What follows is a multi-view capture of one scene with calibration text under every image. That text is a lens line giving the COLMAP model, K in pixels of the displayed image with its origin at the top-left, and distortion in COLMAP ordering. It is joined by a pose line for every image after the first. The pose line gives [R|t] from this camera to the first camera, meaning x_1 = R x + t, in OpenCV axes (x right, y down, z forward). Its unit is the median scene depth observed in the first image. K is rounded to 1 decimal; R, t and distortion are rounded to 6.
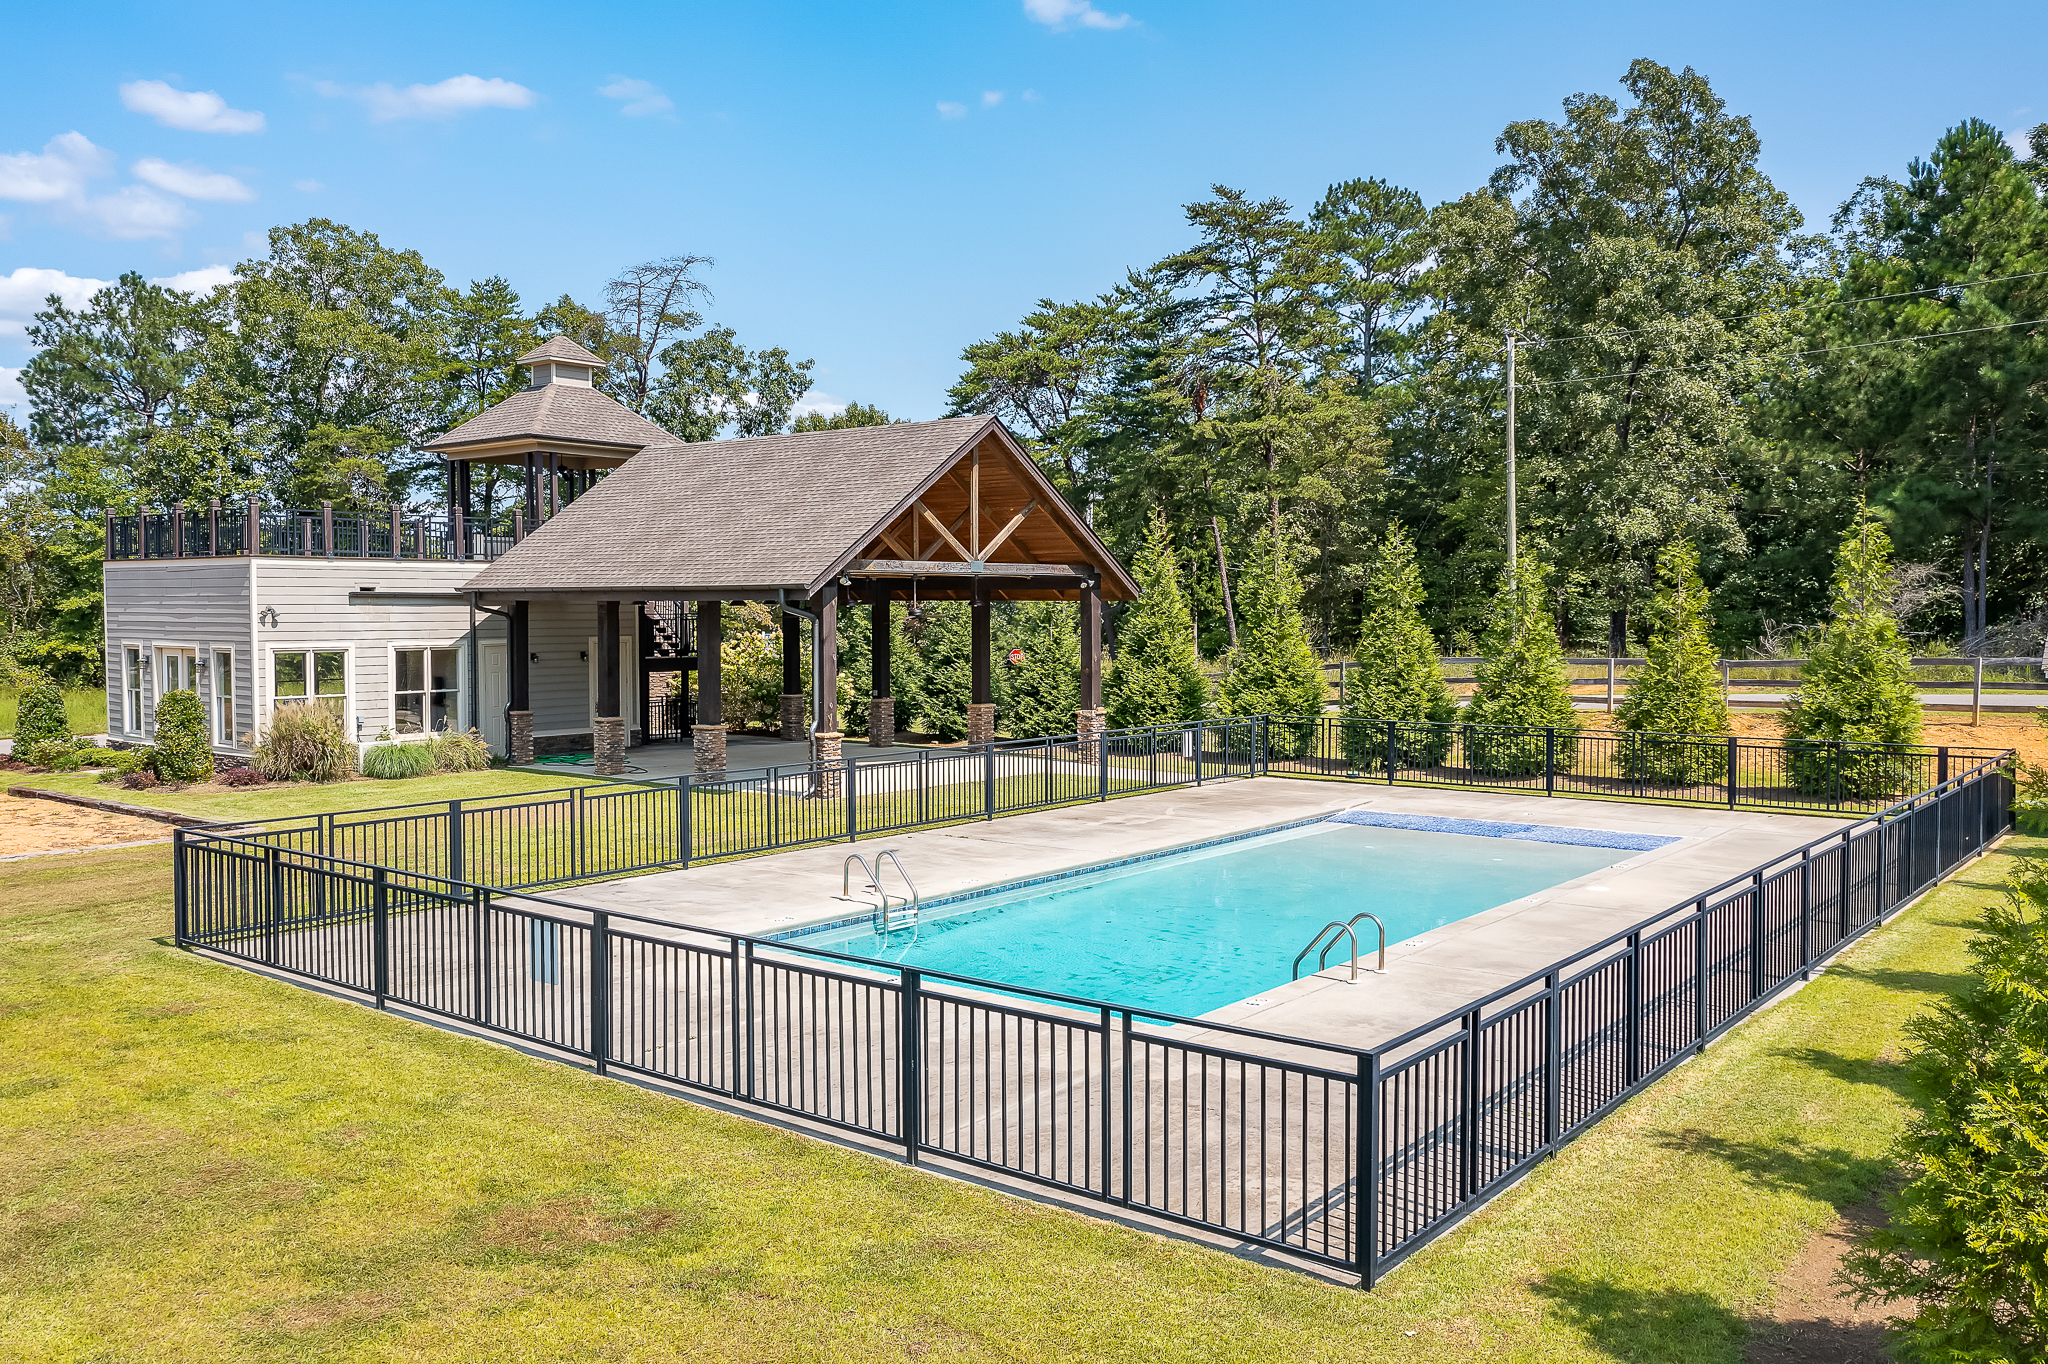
lens RADIAL K [[1620.2, 0, 1027.4], [0, 1620.2, 671.9], [0, 0, 1]] dist [-0.004465, 0.001441]
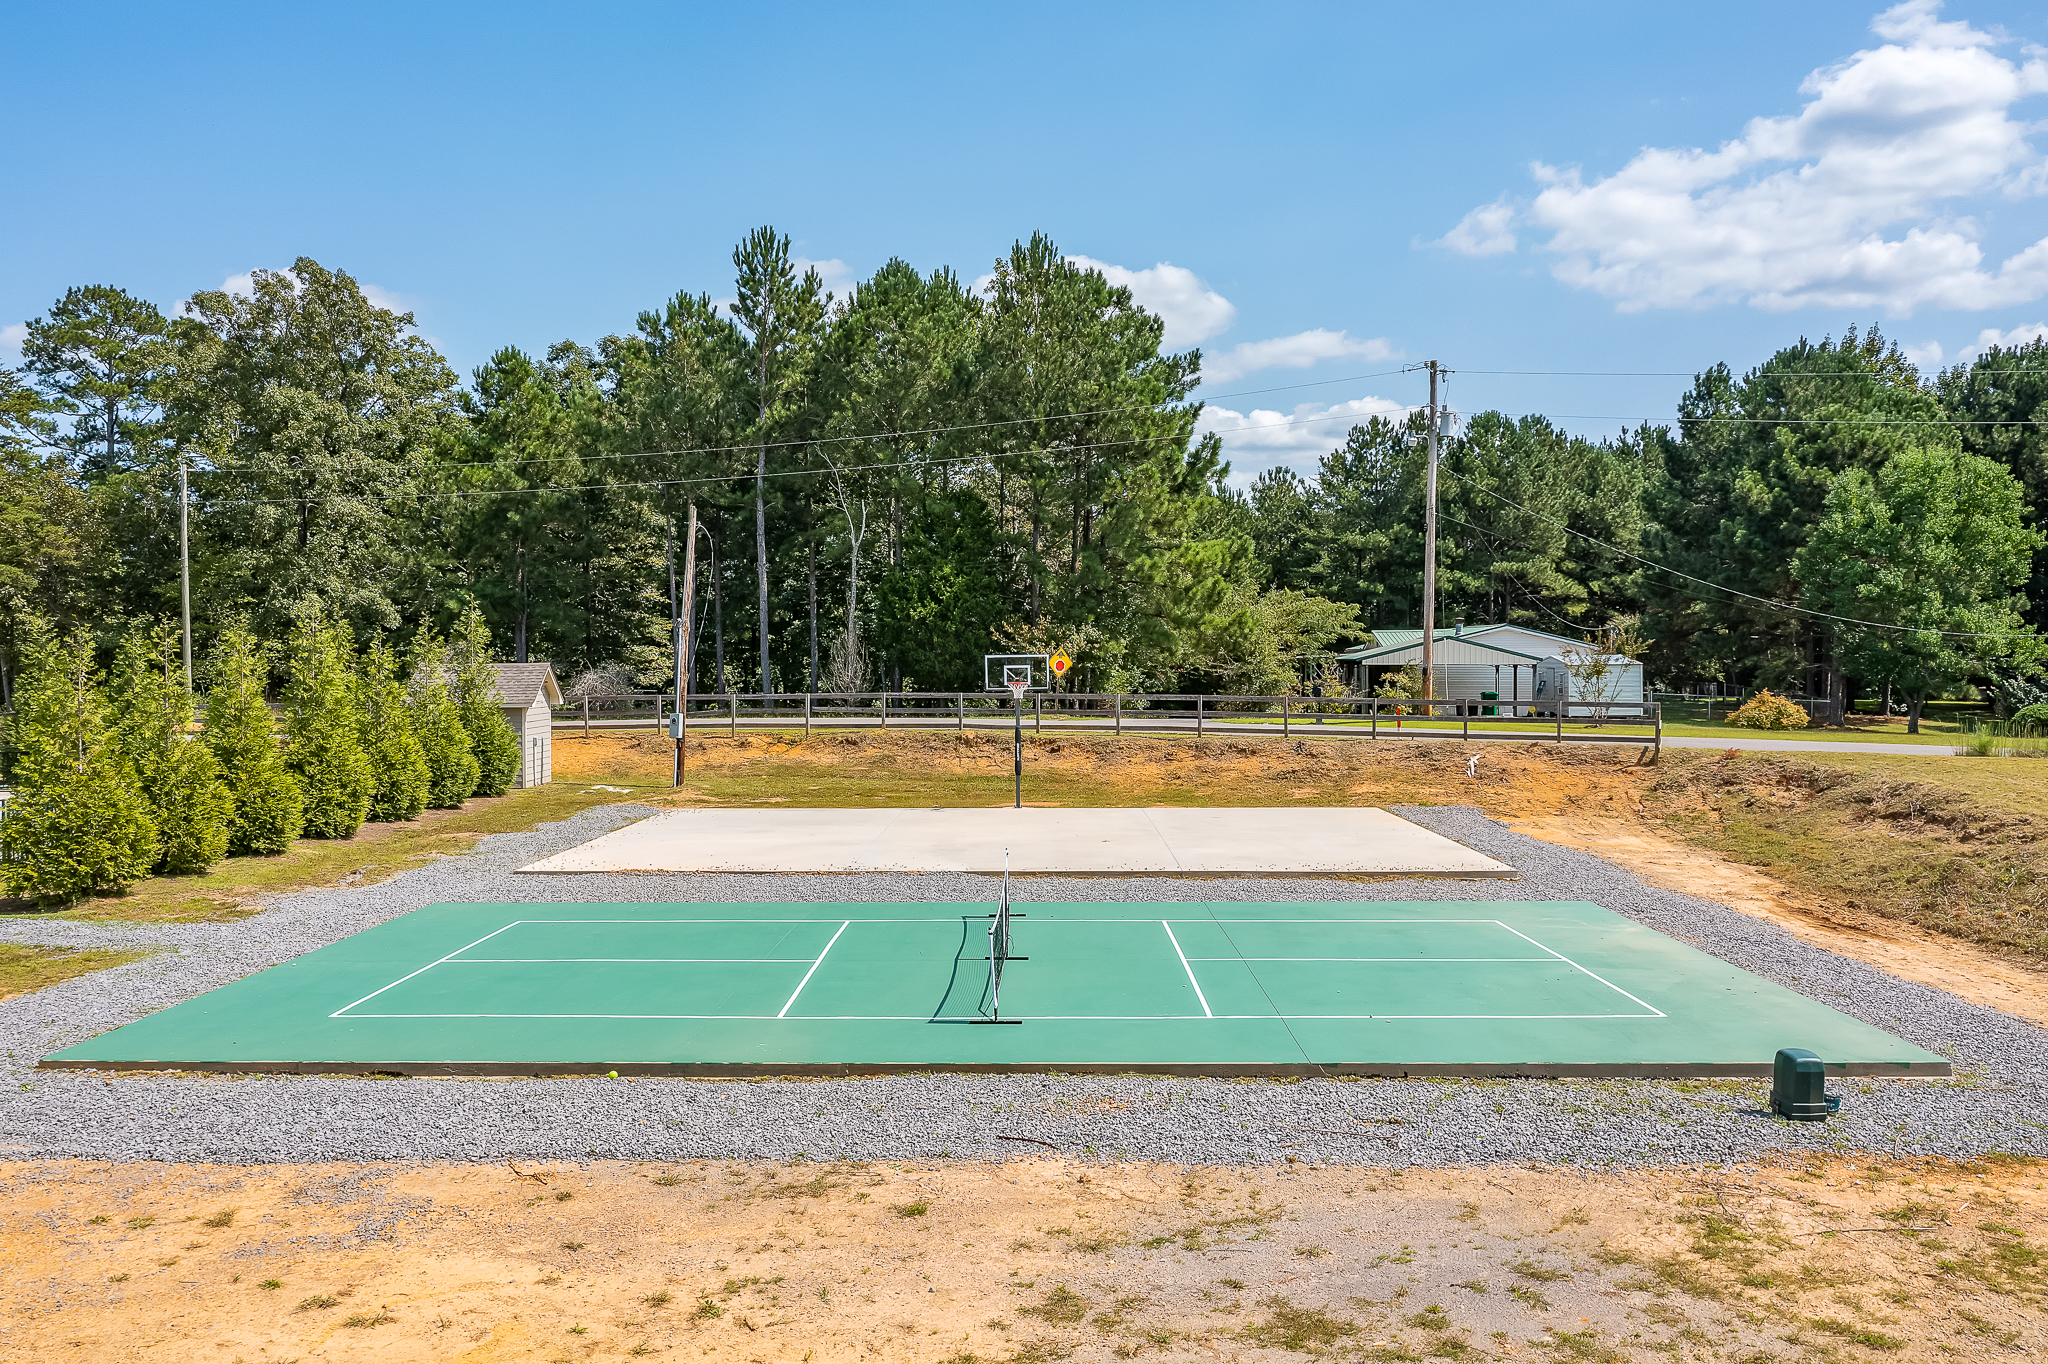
lens RADIAL K [[1620.2, 0, 1027.4], [0, 1620.2, 671.9], [0, 0, 1]] dist [-0.004465, 0.001441]
pose [[0.781907, -0.007315, 0.623352, 0.012357], [0.028954, 0.999278, -0.024591, 0.012276], [-0.622722, 0.037276, 0.781555, -0.403322]]
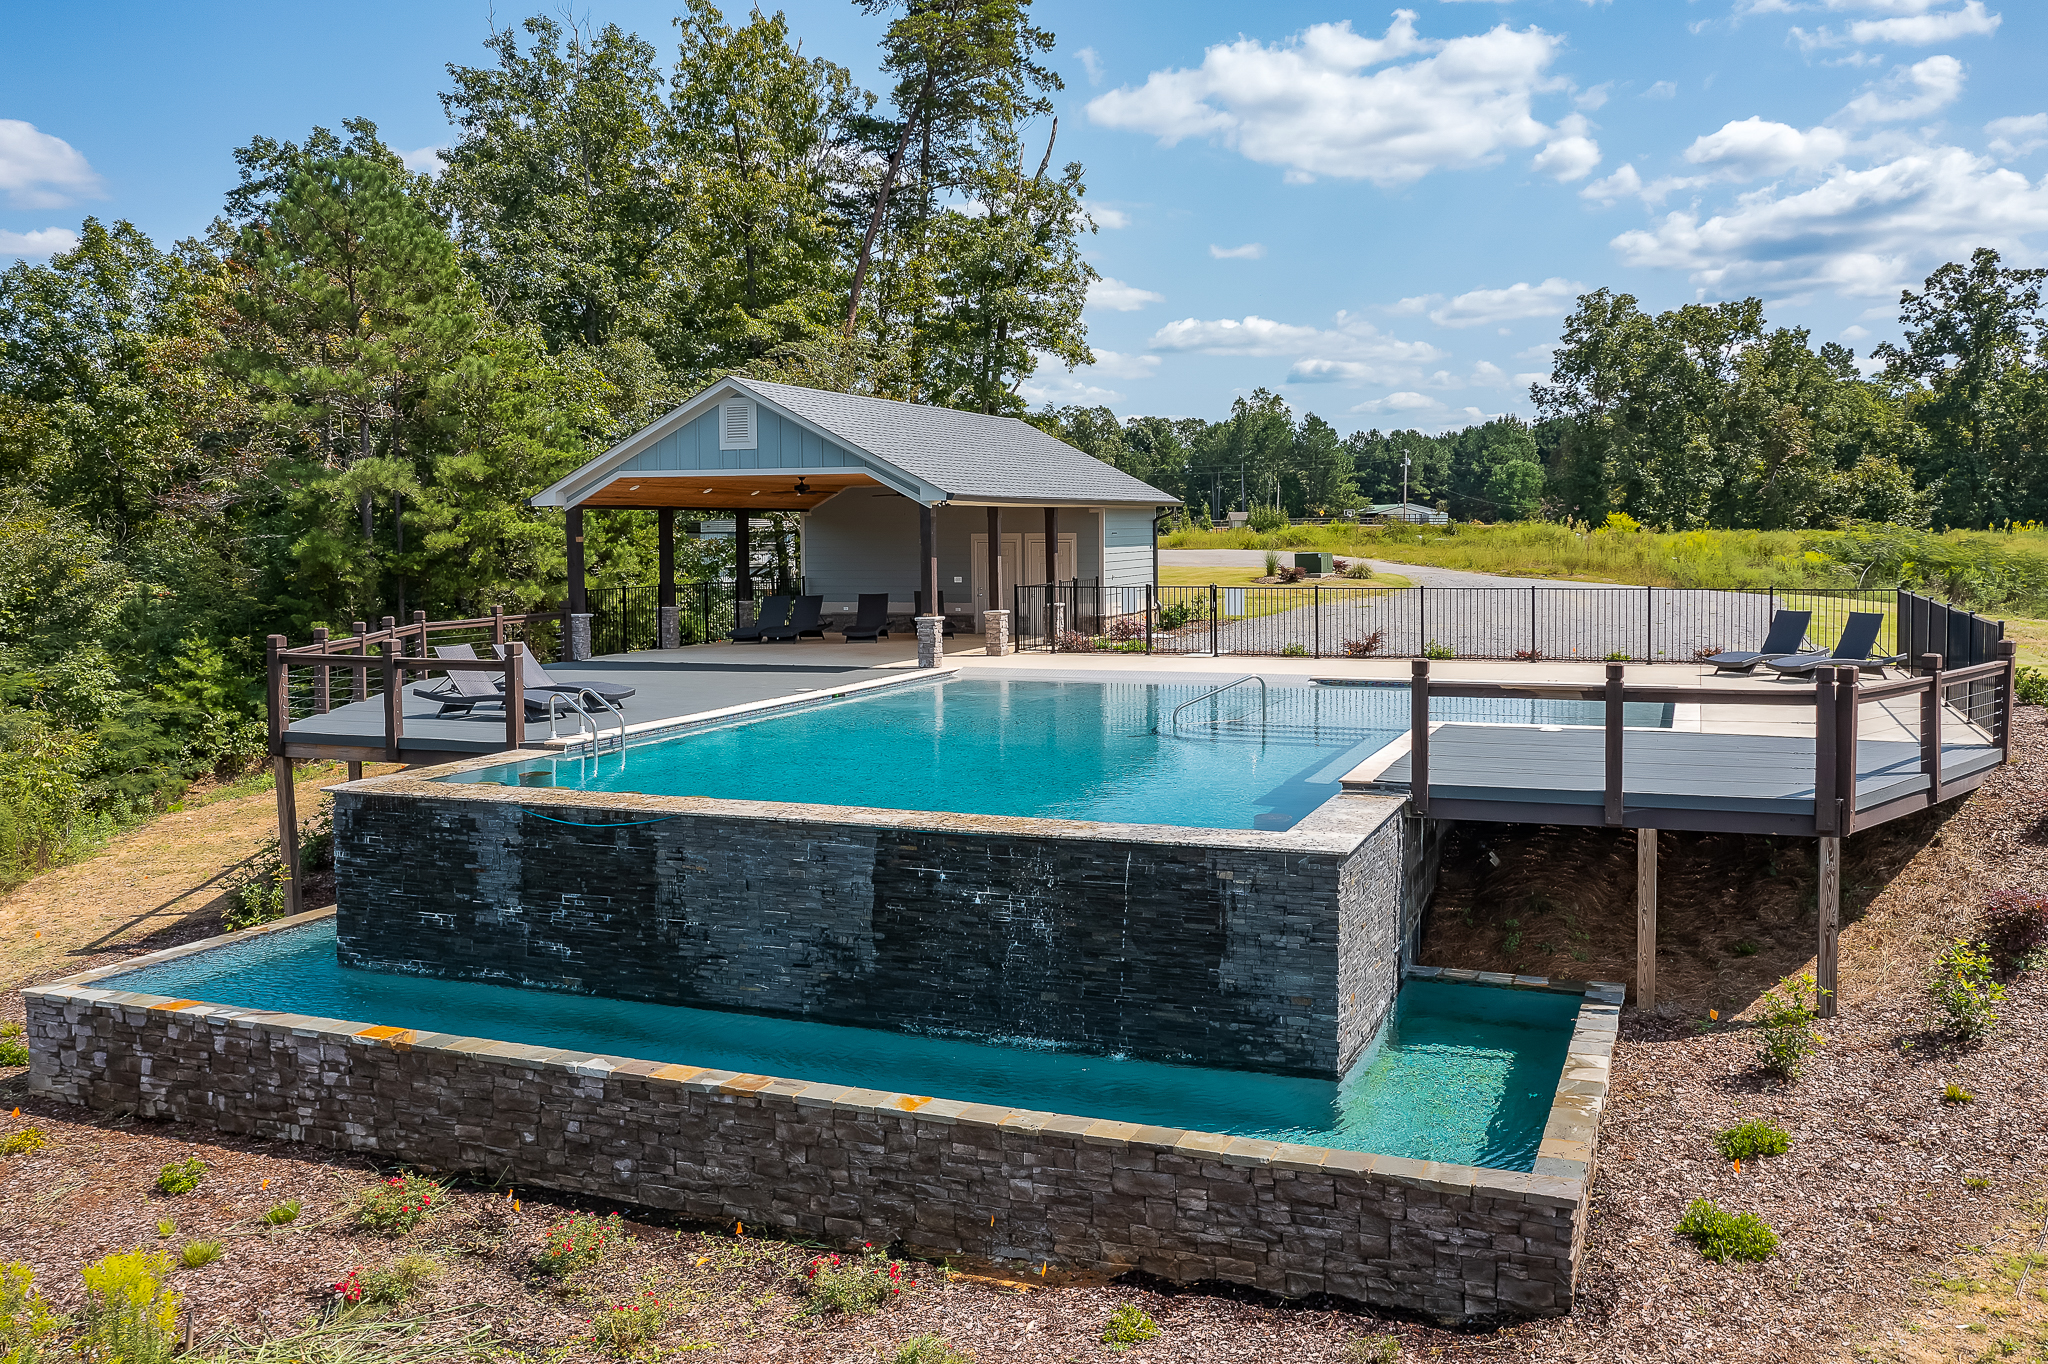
lens RADIAL K [[1690.1, 0, 1023.6], [0, 1690.1, 651.1], [0, 0, 1]] dist [-0.015635, 0.006877]
pose [[0.703344, -0.063623, 0.707996, -4.050065], [0.041435, 0.997963, 0.048517, 0.118899], [-0.709641, -0.004788, 0.704548, -2.809499]]
